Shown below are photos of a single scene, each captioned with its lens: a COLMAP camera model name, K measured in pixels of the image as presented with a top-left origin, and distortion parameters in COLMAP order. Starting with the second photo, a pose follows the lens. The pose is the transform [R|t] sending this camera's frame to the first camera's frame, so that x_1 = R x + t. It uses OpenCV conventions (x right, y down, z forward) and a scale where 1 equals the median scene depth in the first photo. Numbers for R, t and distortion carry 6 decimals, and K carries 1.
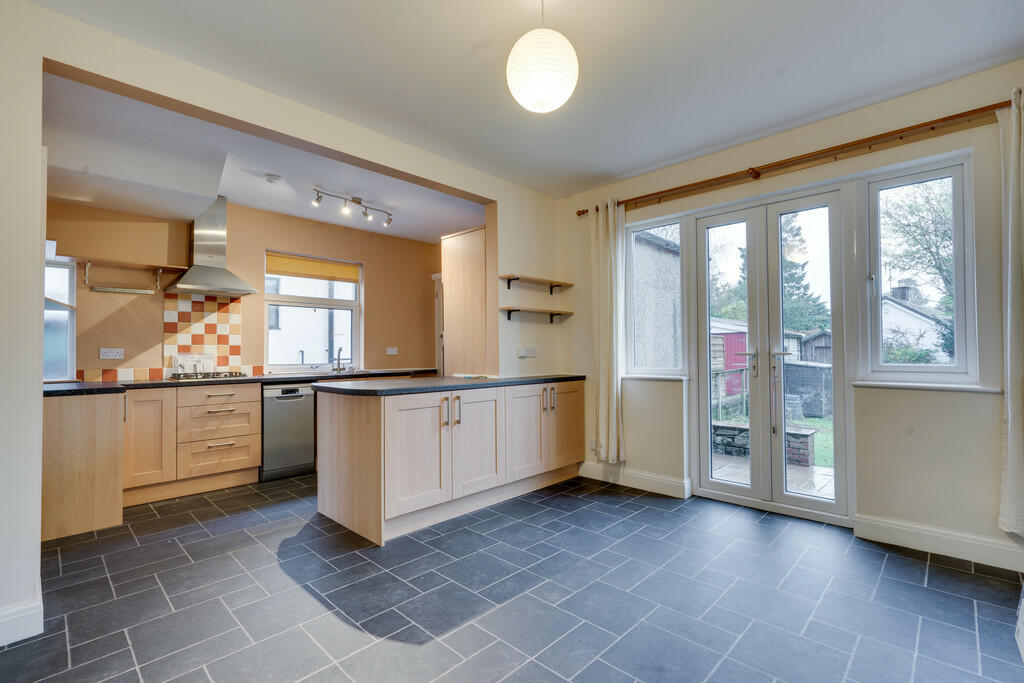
lens RADIAL K [[461.6, 0, 512.6], [0, 461.6, 342.7], [0, 0, 1]] dist [0.001688, 0.000587]
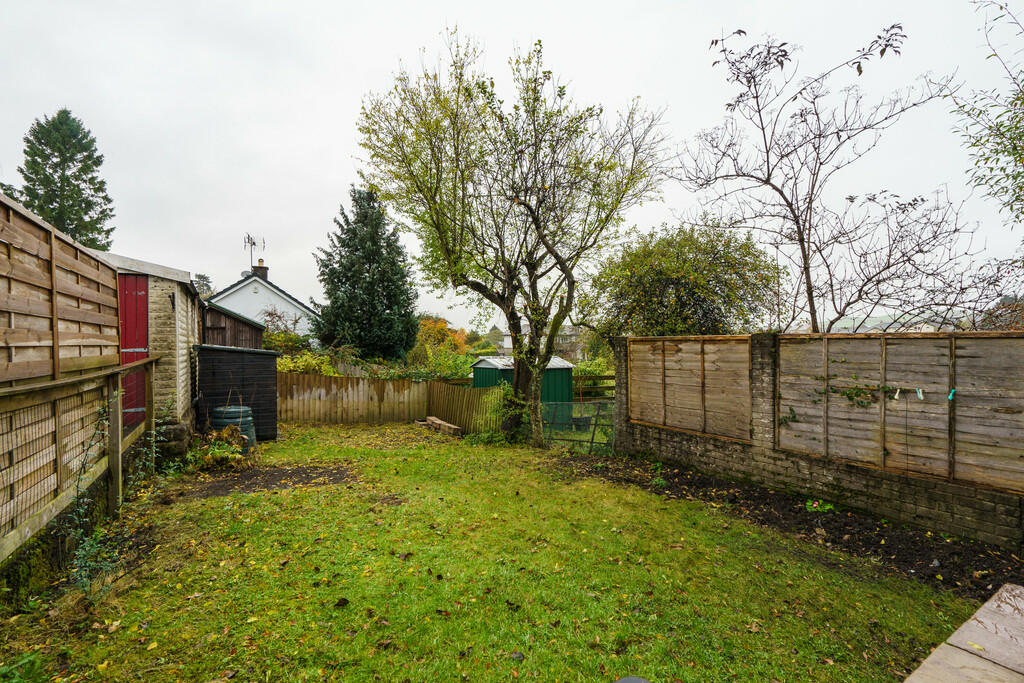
lens RADIAL K [[458.2, 0, 509.5], [0, 458.2, 344.4], [0, 0, 1]] dist [0.000071, 0.000110]
pose [[0.245874, 0.001853, 0.969300, 0.193891], [-0.018451, 0.999826, 0.002769, 0.038191], [-0.969126, -0.018565, 0.245865, 0.633736]]
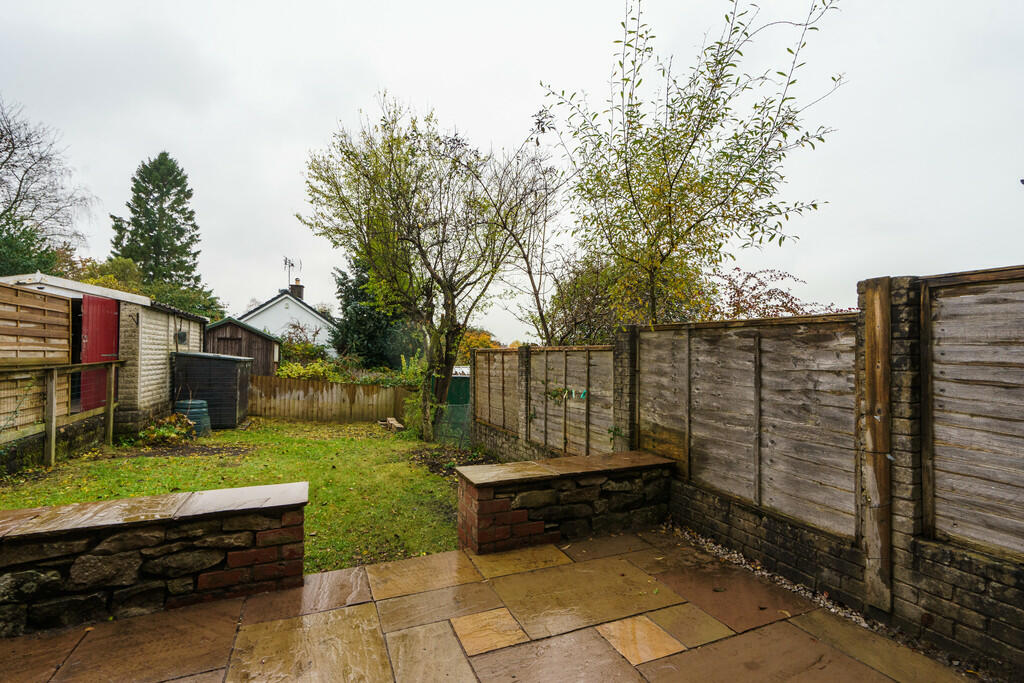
lens RADIAL K [[461.6, 0, 512.6], [0, 461.6, 342.7], [0, 0, 1]] dist [0.001688, 0.000587]
pose [[0.381963, 0.033370, 0.923575, 0.170017], [-0.029807, 0.999273, -0.023778, 0.033730], [-0.923697, -0.018447, 0.382680, 0.344084]]
